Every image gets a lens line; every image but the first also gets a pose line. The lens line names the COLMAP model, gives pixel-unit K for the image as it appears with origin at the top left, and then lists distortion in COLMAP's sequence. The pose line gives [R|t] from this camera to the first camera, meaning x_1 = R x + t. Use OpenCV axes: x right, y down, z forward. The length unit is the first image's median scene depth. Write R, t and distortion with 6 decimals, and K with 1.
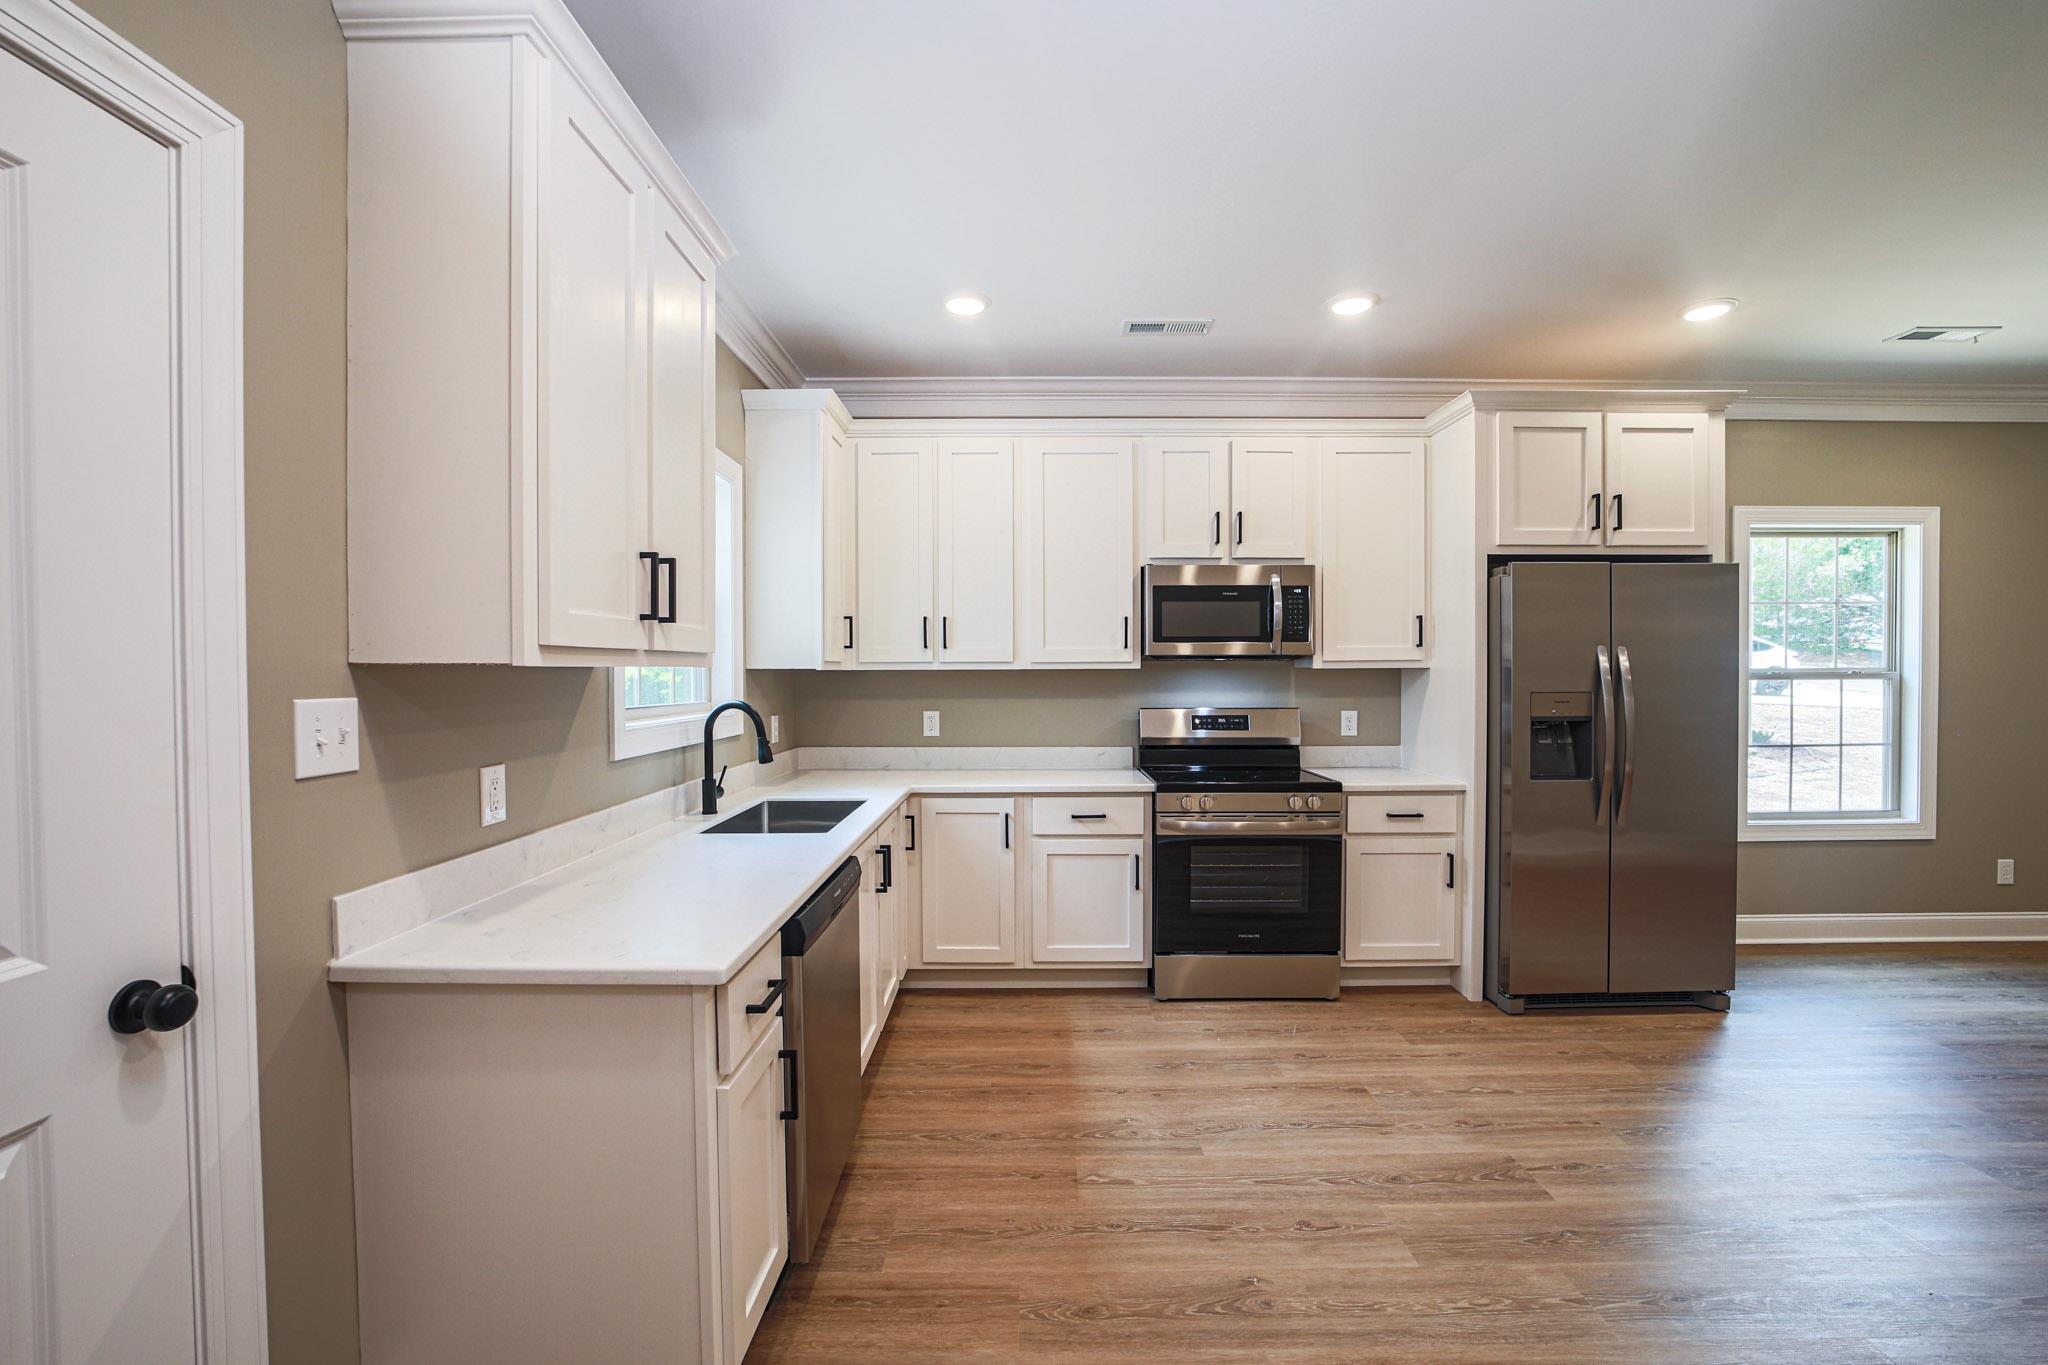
lens RADIAL K [[863.0, 0, 1024.0], [0, 863.0, 682.5], [0, 0, 1]] dist [-0.025022, 0.000288]
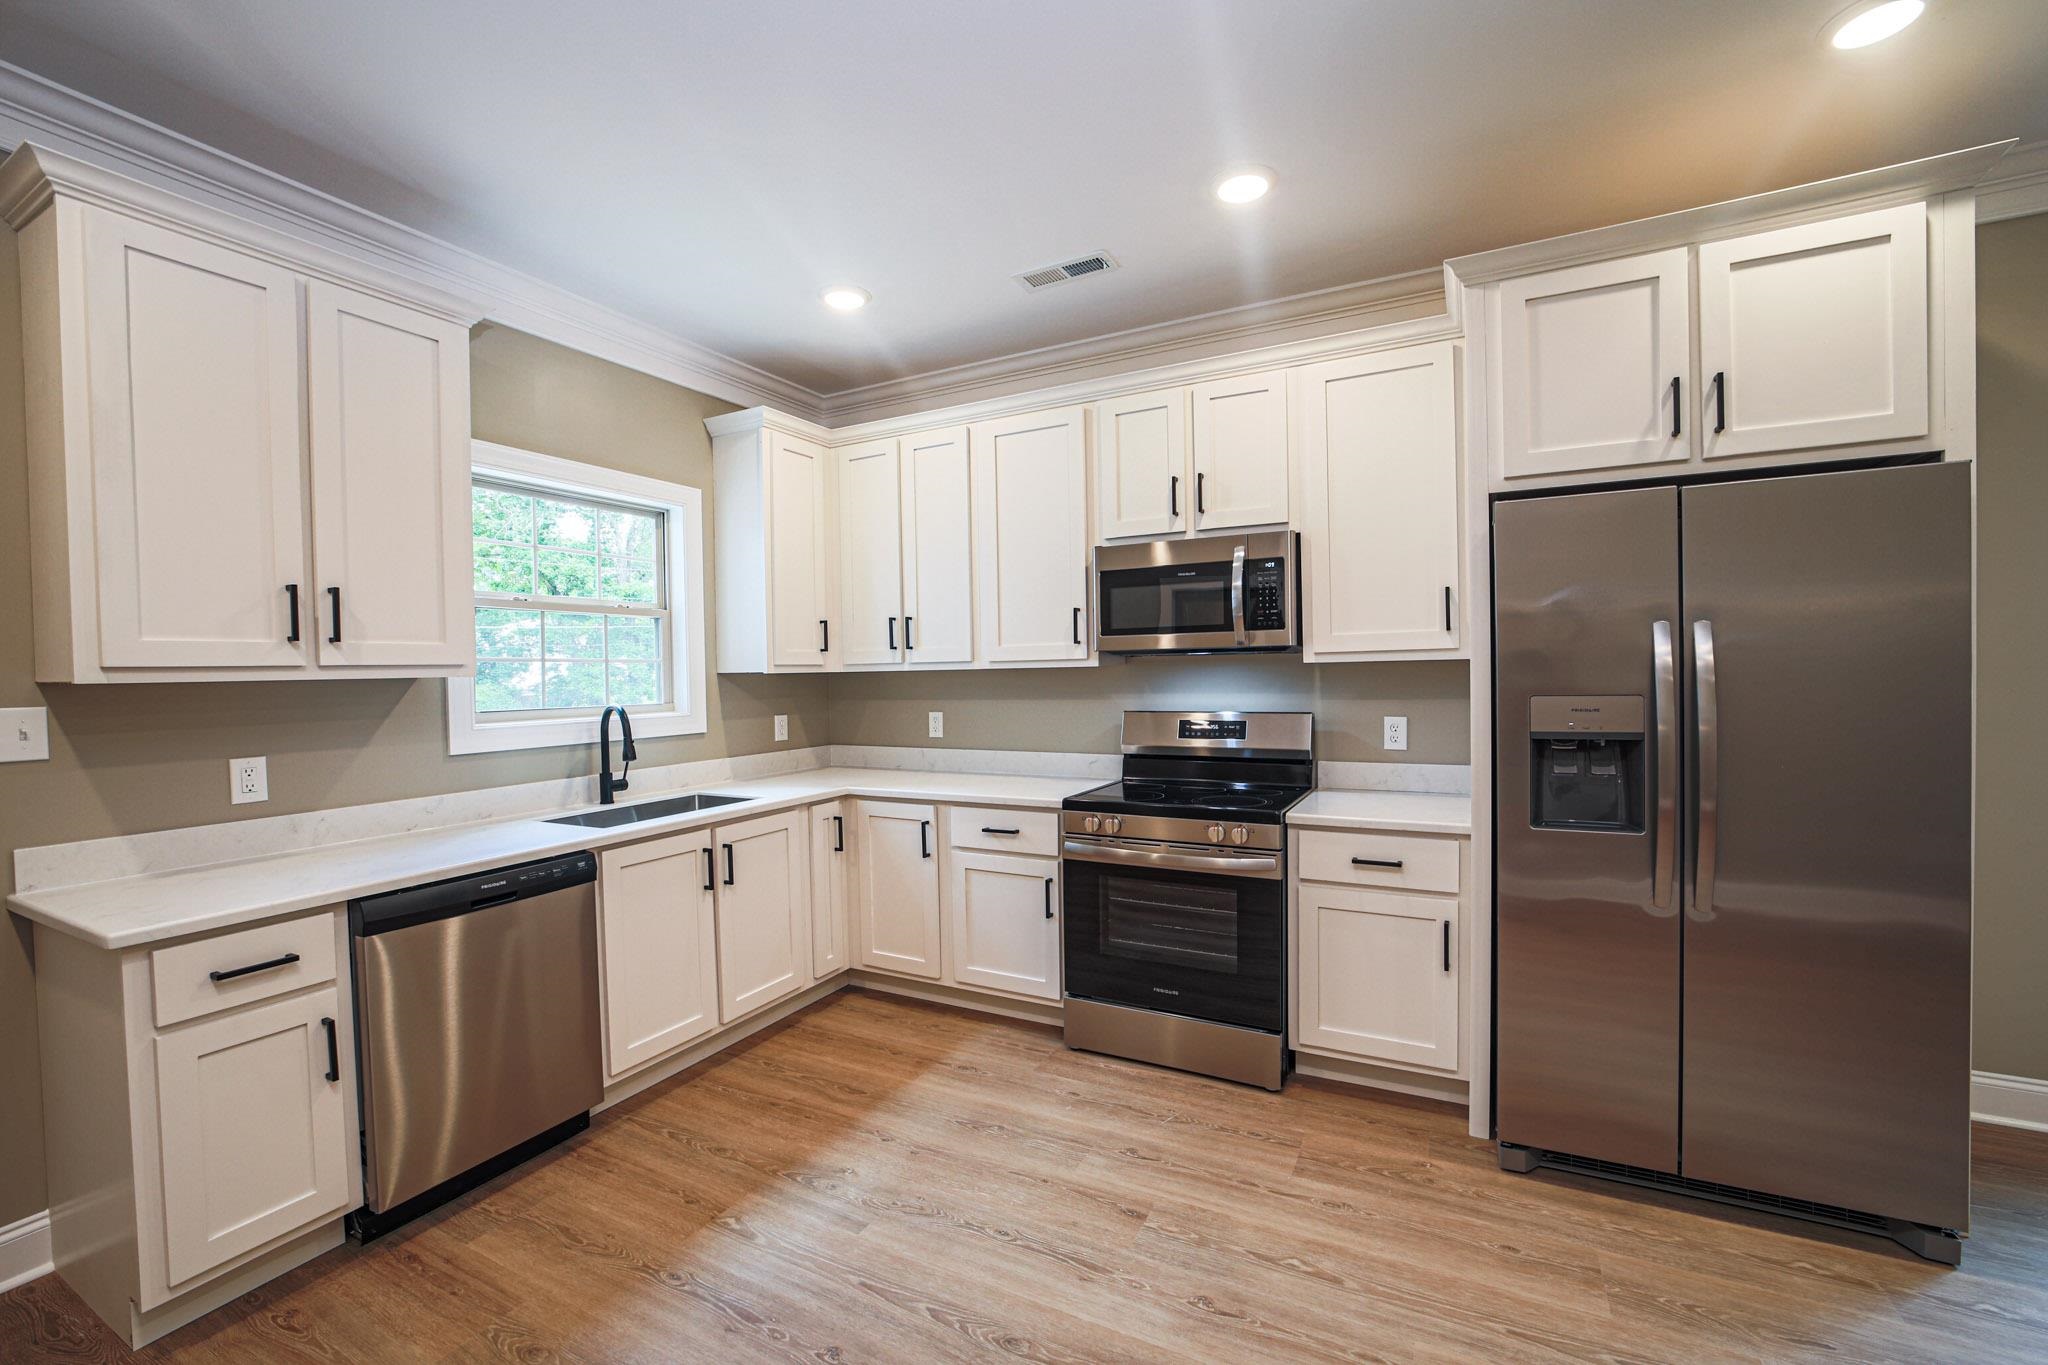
lens RADIAL K [[839.9, 0, 1024.0], [0, 839.9, 682.5], [0, 0, 1]] dist [-0.035592, 0.008896]
pose [[0.885673, -0.006652, -0.464262, 0.519187], [0.010267, 0.999933, 0.005260, -0.005521], [0.464196, -0.009425, 0.885682, 0.236613]]
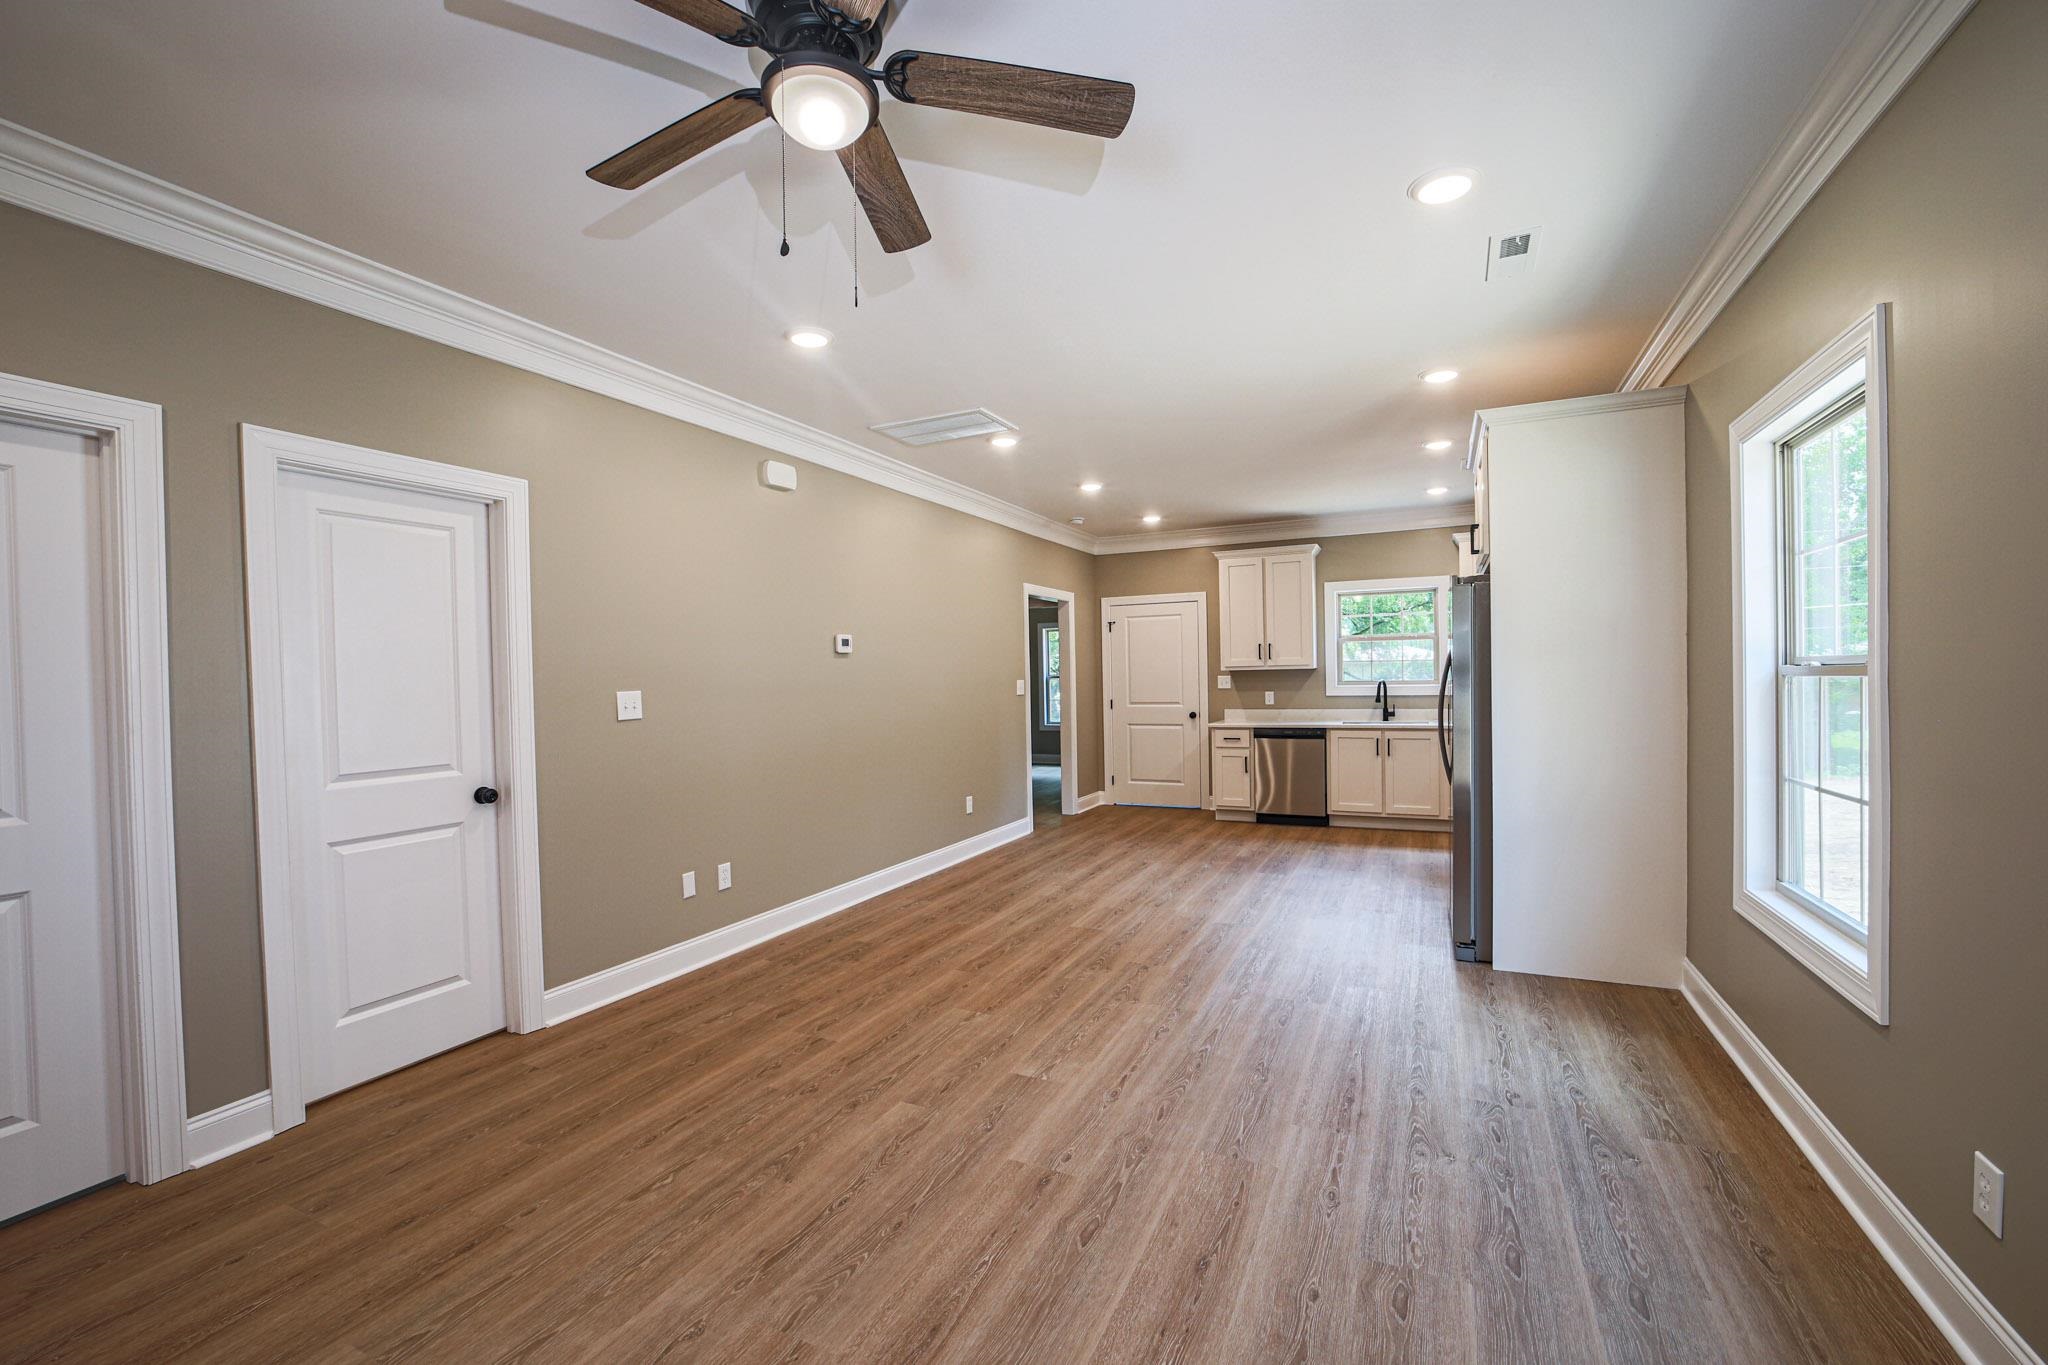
lens RADIAL K [[839.9, 0, 1024.0], [0, 839.9, 682.5], [0, 0, 1]] dist [-0.035592, 0.008896]
pose [[-0.438731, 0.018917, -0.898419, 2.048681], [0.007059, 0.999820, 0.017605, -0.019243], [0.898591, 0.001381, -0.438786, 0.930611]]
